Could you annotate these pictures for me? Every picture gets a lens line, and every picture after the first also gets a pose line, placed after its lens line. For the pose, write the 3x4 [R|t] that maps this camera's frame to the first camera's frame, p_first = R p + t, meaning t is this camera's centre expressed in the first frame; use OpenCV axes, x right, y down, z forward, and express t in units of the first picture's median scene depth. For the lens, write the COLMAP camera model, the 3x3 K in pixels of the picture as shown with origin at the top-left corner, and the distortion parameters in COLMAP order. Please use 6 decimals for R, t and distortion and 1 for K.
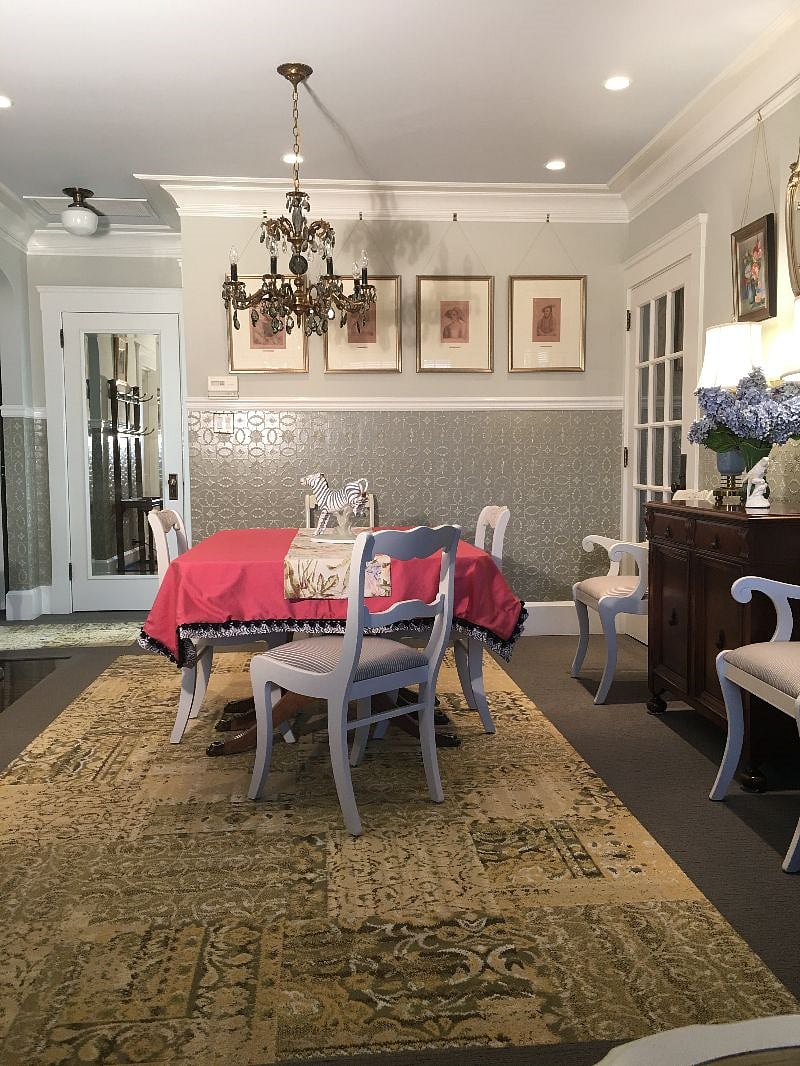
lens RADIAL K [[924.0, 0, 404.4], [0, 924.0, 537.3], [0, 0, 1]] dist [0.054777, -0.029523]
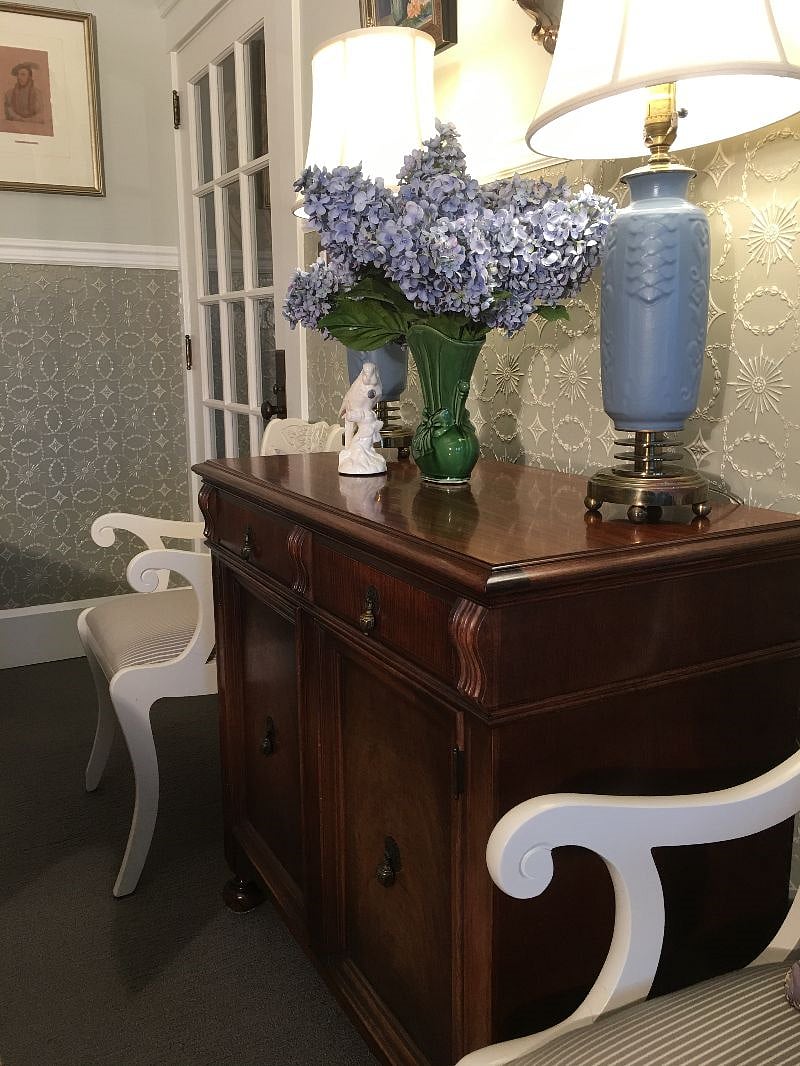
lens RADIAL K [[924.0, 0, 406.1], [0, 924.0, 530.4], [0, 0, 1]] dist [0.054777, -0.029523]
pose [[0.914082, -0.073339, 0.398843, 0.132339], [0.029583, 0.992950, 0.114784, -0.040905], [-0.404449, -0.093123, 0.909807, 0.428731]]
